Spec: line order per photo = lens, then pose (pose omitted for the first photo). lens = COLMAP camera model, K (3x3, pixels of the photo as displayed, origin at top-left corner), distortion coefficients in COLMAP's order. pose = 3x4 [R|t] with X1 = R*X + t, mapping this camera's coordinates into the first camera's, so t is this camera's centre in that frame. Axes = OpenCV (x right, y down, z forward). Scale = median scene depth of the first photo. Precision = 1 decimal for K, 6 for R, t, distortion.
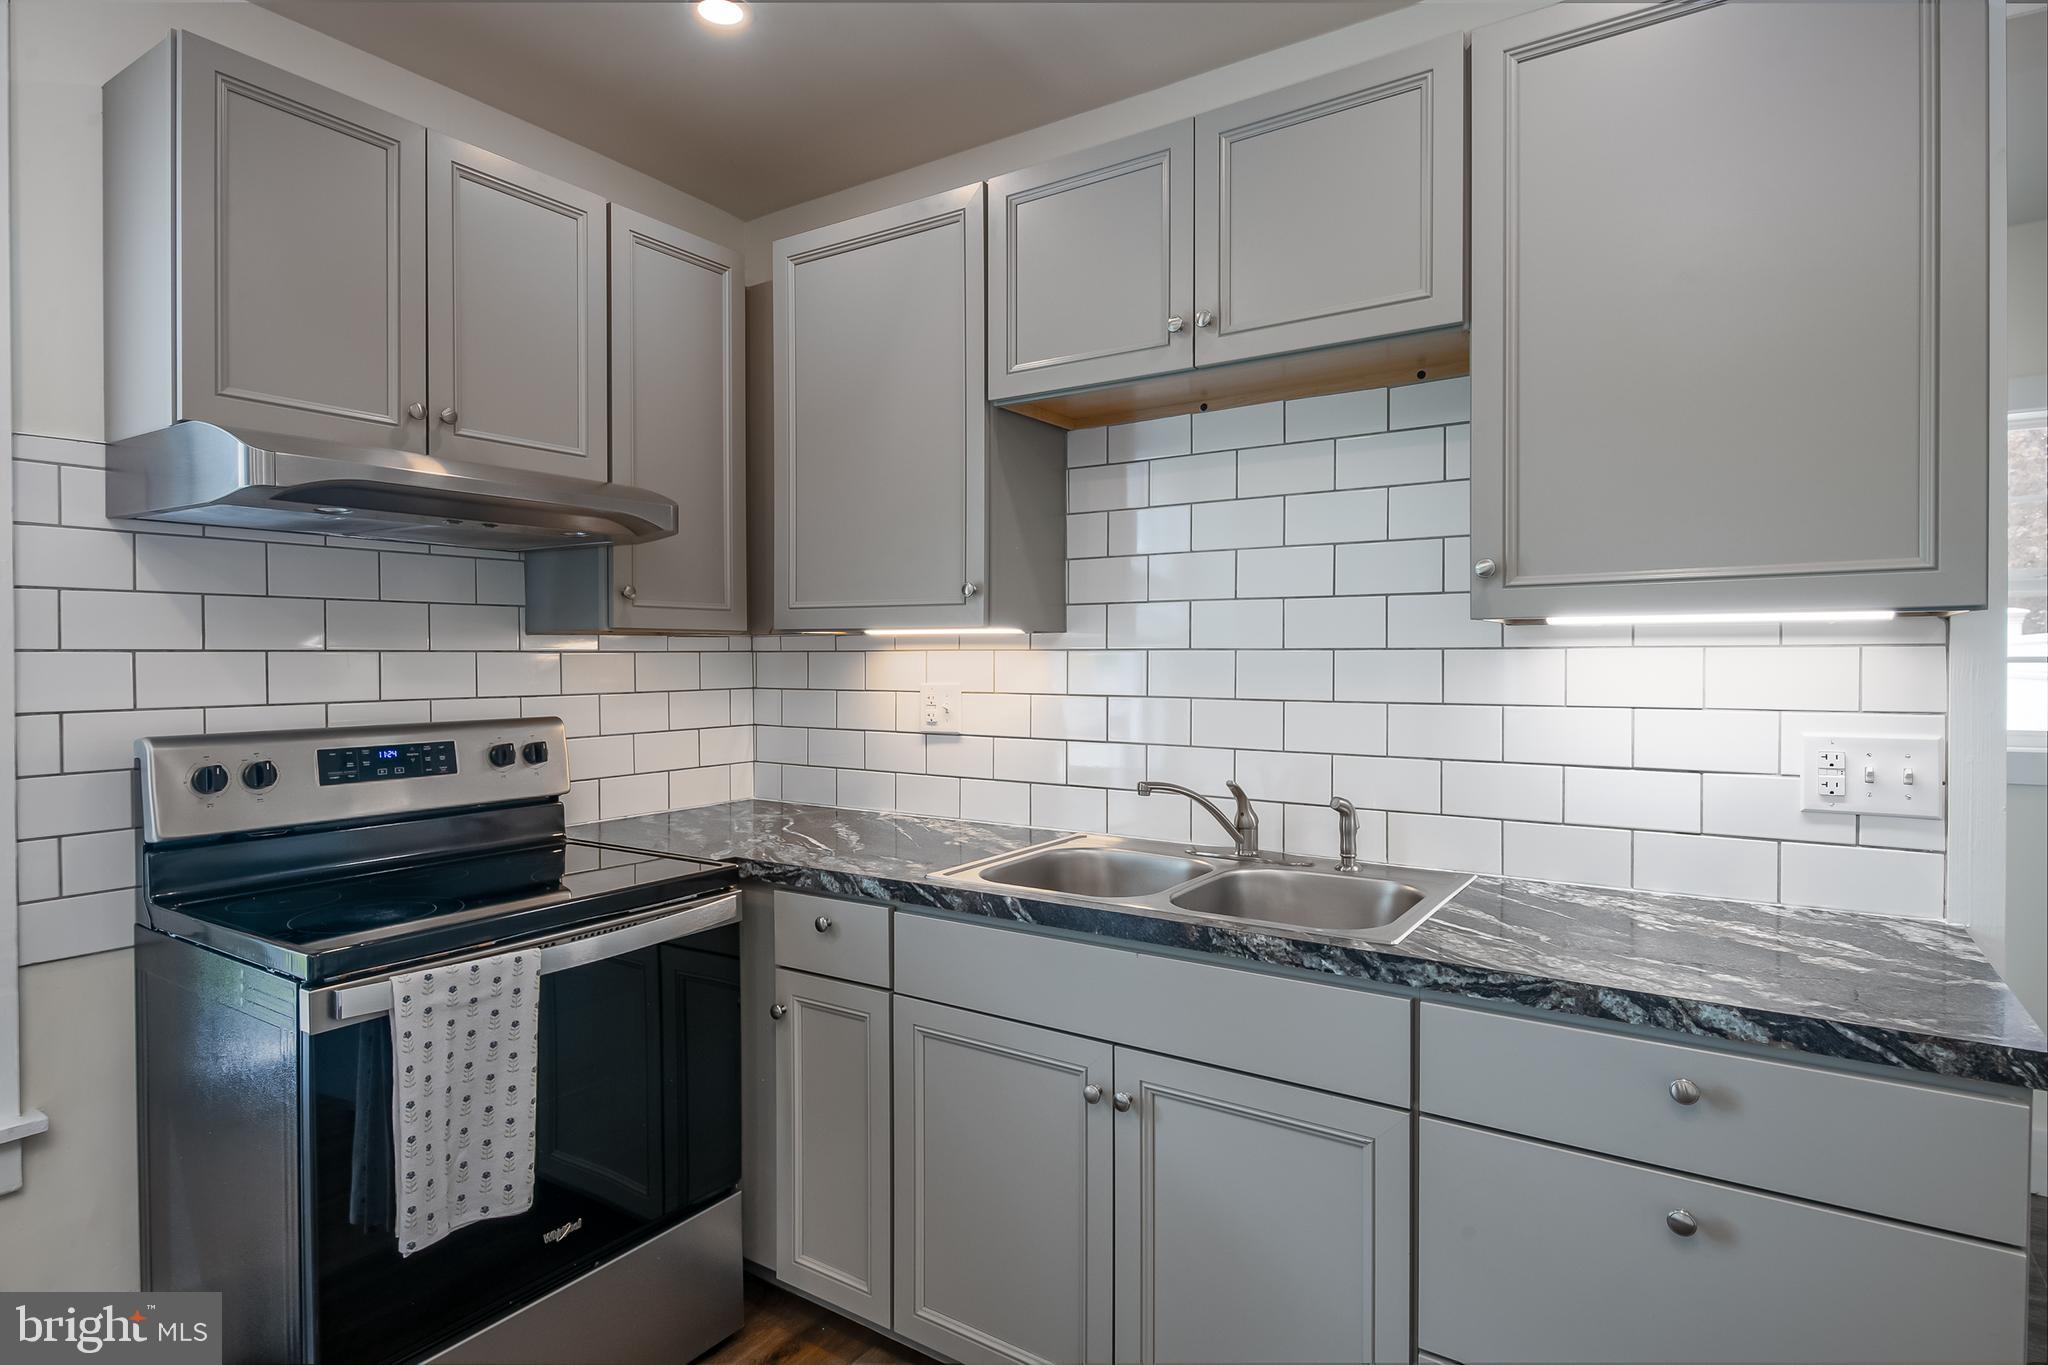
lens RADIAL K [[1094.7, 0, 1000.7], [0, 1094.7, 672.7], [0, 0, 1]] dist [0.008247, -0.005084]
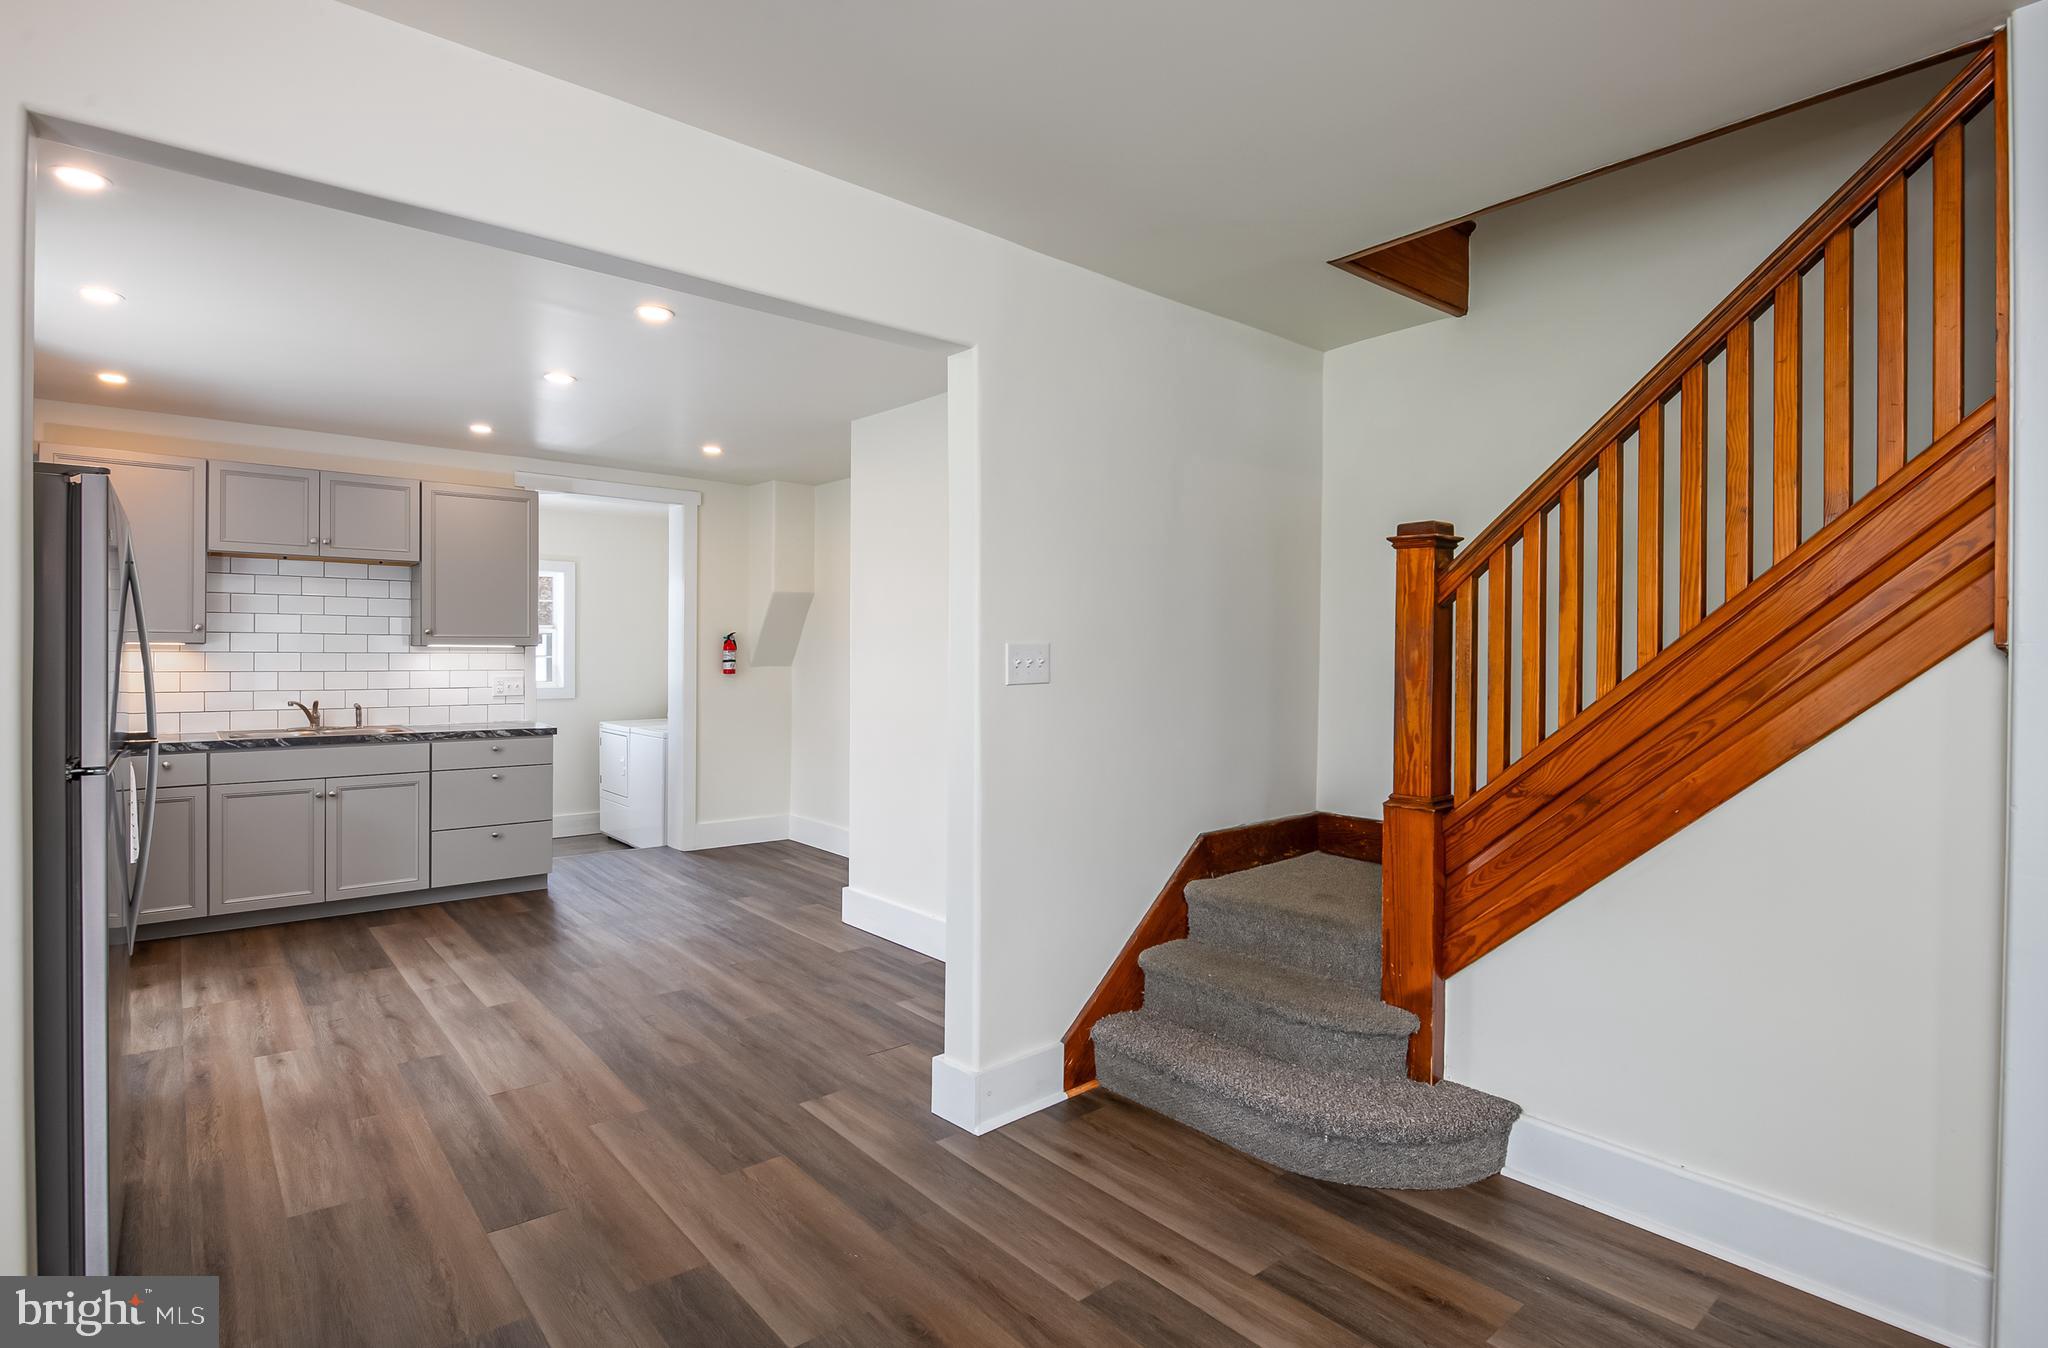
lens RADIAL K [[987.3, 0, 1007.2], [0, 987.3, 658.6], [0, 0, 1]] dist [-0.001586, -0.002612]
pose [[0.273370, -0.001515, 0.961908, -1.848717], [0.008352, 0.999965, -0.000798, 0.010445], [-0.961873, 0.008252, 0.273373, -1.475569]]
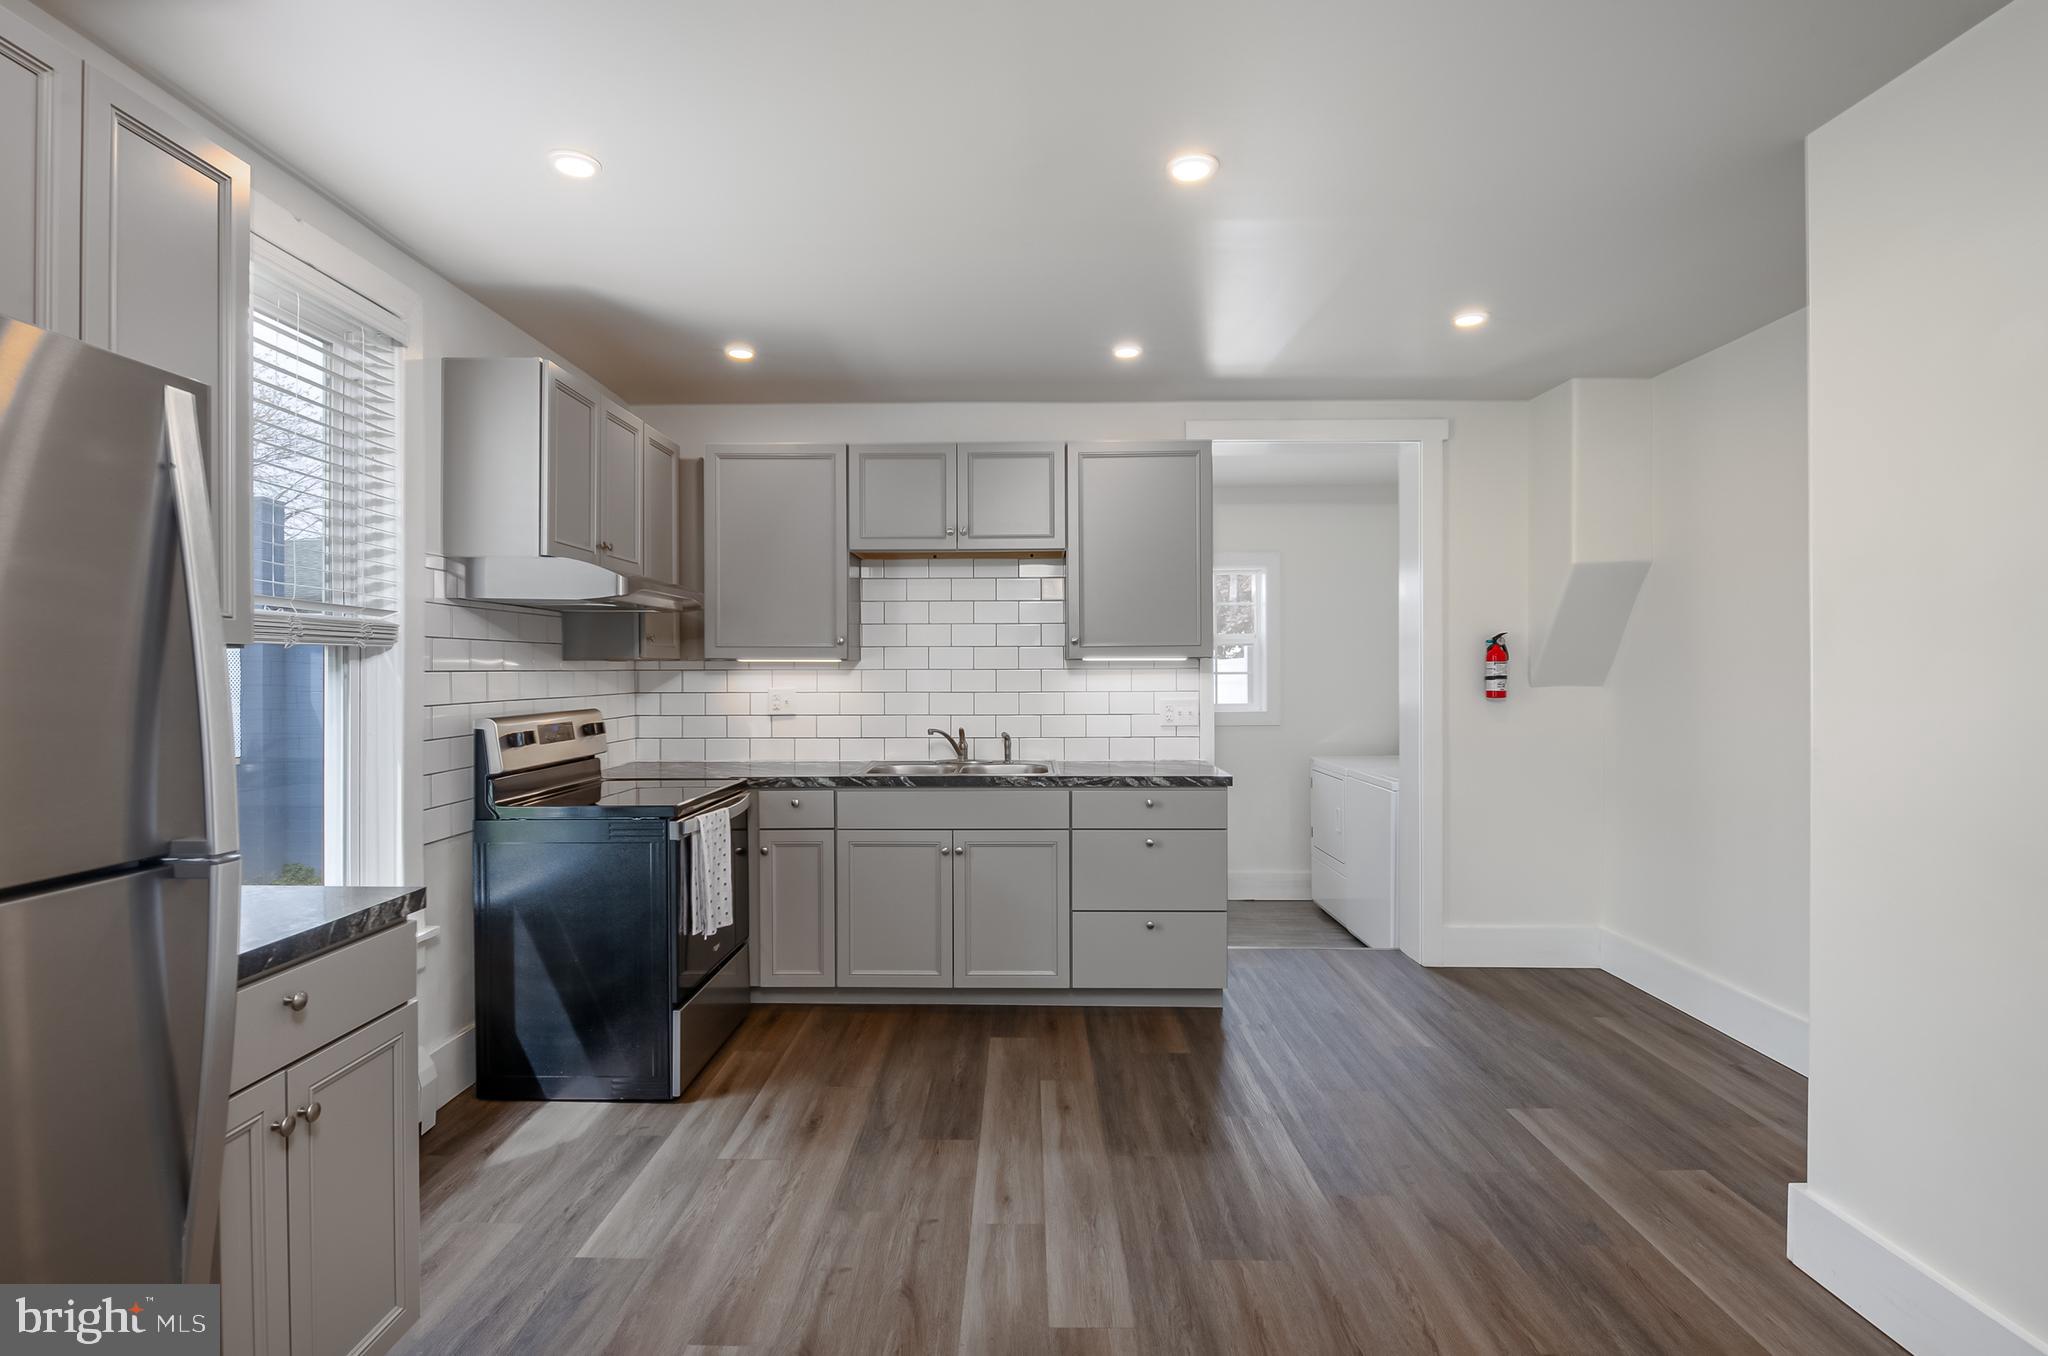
lens RADIAL K [[987.3, 0, 1020.7], [0, 987.3, 671.9], [0, 0, 1]] dist [-0.001586, -0.002612]
pose [[0.829909, -0.002240, 0.557894, -0.890382], [0.010184, 0.999886, -0.011134, 0.008090], [-0.557805, 0.014921, 0.829838, -0.825203]]
